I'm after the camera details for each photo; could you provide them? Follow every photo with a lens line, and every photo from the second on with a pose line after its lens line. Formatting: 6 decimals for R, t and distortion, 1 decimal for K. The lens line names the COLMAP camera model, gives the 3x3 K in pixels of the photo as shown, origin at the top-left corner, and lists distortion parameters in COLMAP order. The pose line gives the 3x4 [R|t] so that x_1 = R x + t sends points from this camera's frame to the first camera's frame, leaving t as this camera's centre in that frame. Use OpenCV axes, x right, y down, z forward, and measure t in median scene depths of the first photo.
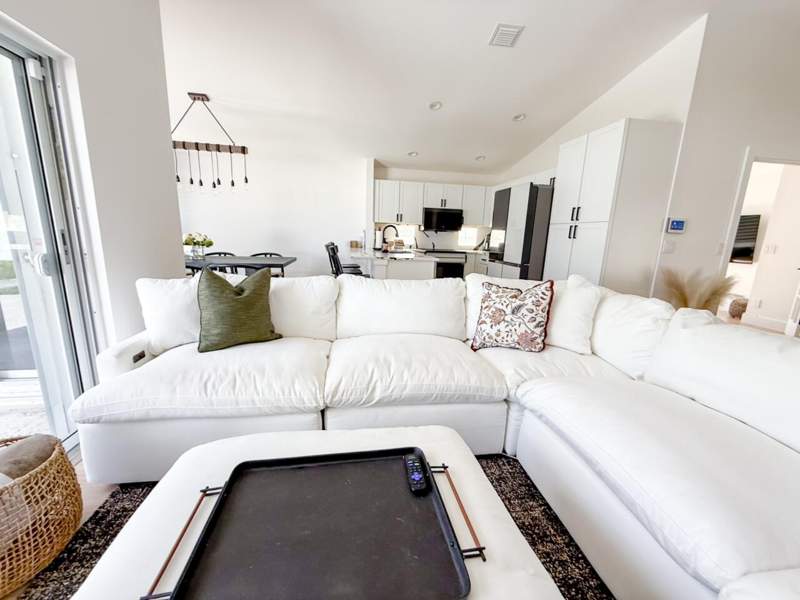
lens RADIAL K [[316.7, 0, 395.1], [0, 316.7, 297.7], [0, 0, 1]] dist [0.003062, 0.000154]
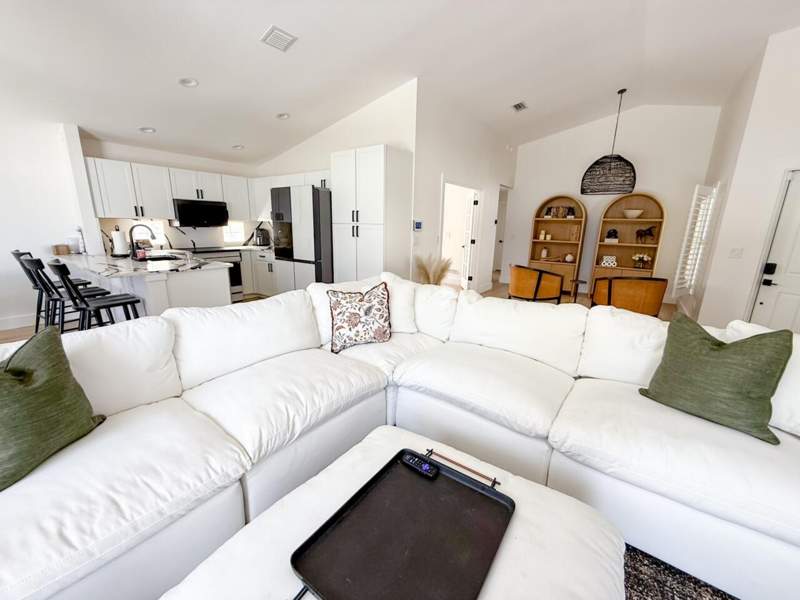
lens RADIAL K [[316.7, 0, 398.1], [0, 316.7, 300.3], [0, 0, 1]] dist [0.003062, 0.000154]
pose [[0.718027, -0.183202, 0.671471, -0.216866], [0.147102, 0.982888, 0.110867, -0.077182], [-0.680292, 0.019169, 0.732690, 0.030582]]
